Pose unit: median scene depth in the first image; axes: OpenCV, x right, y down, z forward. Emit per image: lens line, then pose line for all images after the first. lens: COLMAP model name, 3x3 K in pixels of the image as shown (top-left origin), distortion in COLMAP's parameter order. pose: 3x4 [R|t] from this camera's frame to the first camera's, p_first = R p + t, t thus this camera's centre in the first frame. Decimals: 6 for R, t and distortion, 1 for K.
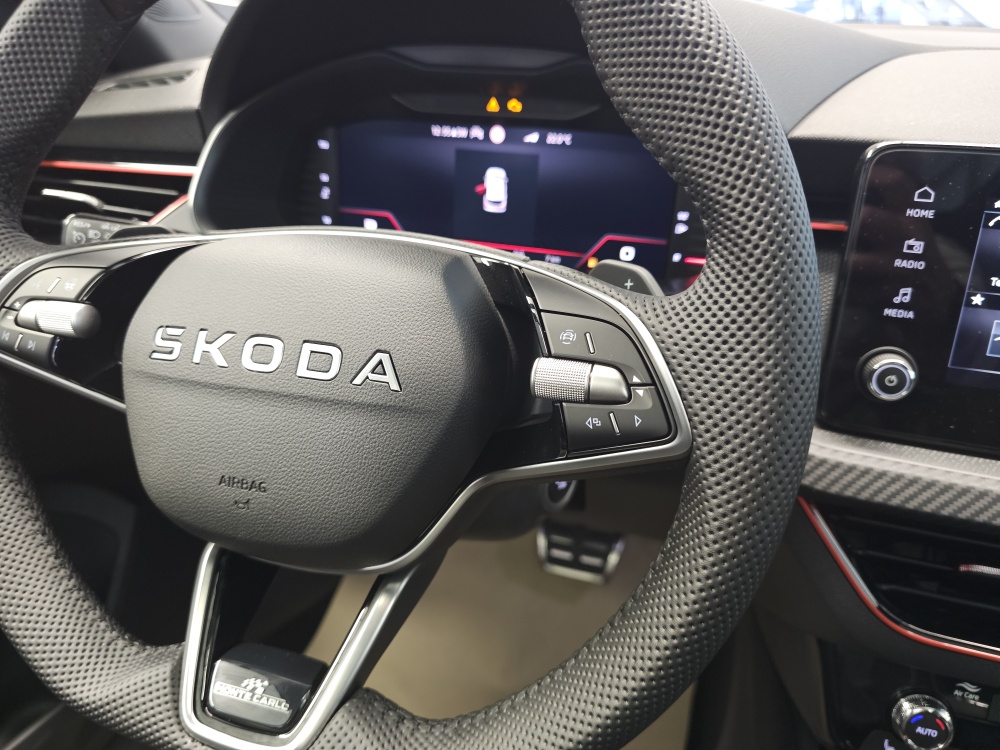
lens RADIAL K [[703.9, 0, 500.3], [0, 703.9, 368.9], [0, 0, 1]] dist [0.028320, -0.063639]
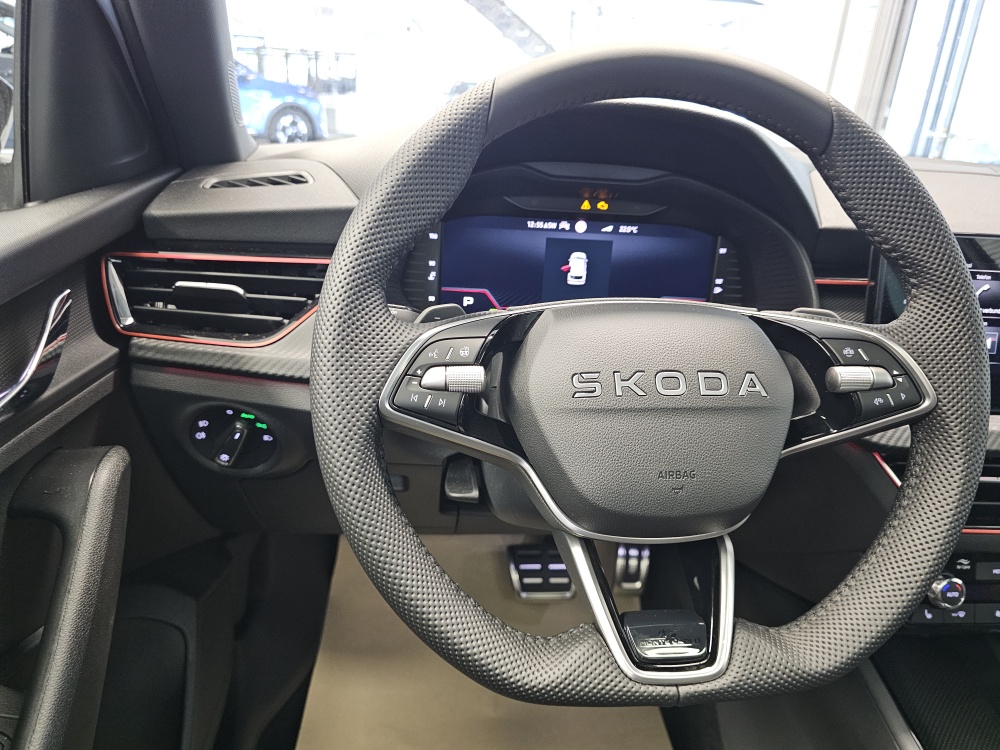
lens RADIAL K [[688.3, 0, 500.6], [0, 688.3, 363.7], [0, 0, 1]] dist [0.059478, -0.088806]
pose [[0.923391, -0.085264, 0.374271, -0.911569], [0.124861, 0.988712, -0.082812, 0.009758], [-0.362986, 0.123200, 0.923614, -0.139441]]
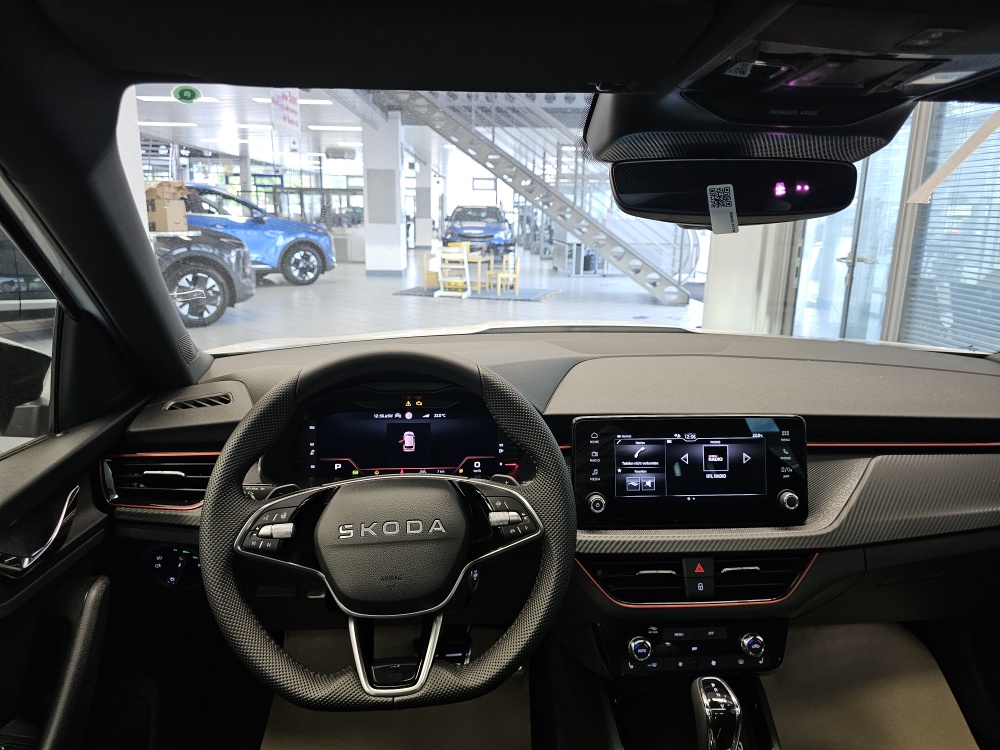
lens RADIAL K [[679.1, 0, 502.8], [0, 679.1, 369.9], [0, 0, 1]] dist [0.065092, -0.081485]
pose [[0.927047, -0.076151, 0.367131, -0.661505], [0.167715, 0.959960, -0.224384, 0.043442], [-0.335344, 0.269588, 0.902700, -1.297373]]
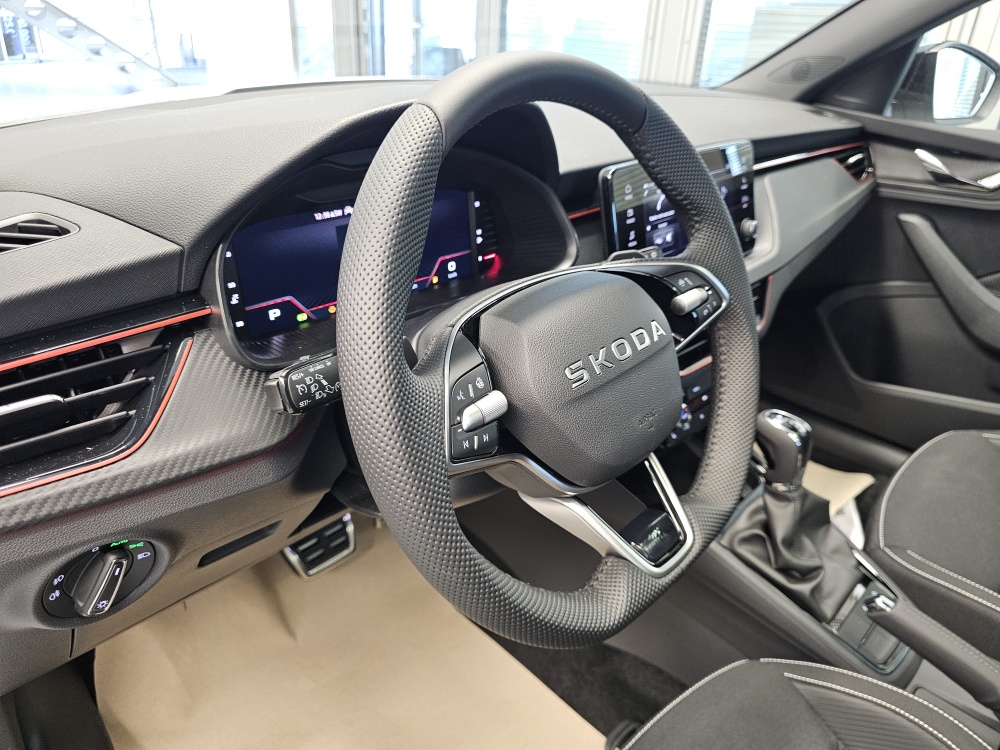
lens RADIAL K [[690.4, 0, 501.4], [0, 690.4, 360.8], [0, 0, 1]] dist [0.070168, -0.072897]
pose [[0.441575, -0.392925, 0.806611, -1.442257], [0.384704, 0.895091, 0.225422, -0.385489], [-0.810564, 0.210766, 0.546410, 0.238308]]
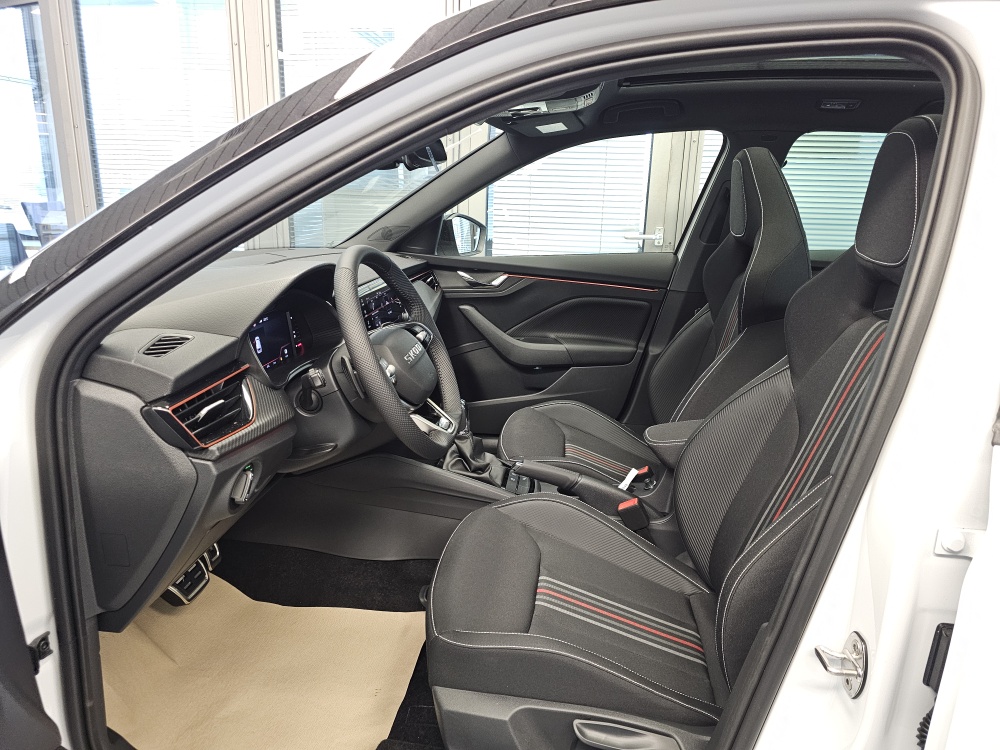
lens RADIAL K [[681.0, 0, 499.9], [0, 681.0, 364.7], [0, 0, 1]] dist [0.050734, -0.046798]
pose [[-0.181572, -0.260288, 0.948305, -3.548727], [0.447833, 0.836646, 0.315387, -0.829732], [-0.875487, 0.481948, -0.035346, 0.553983]]
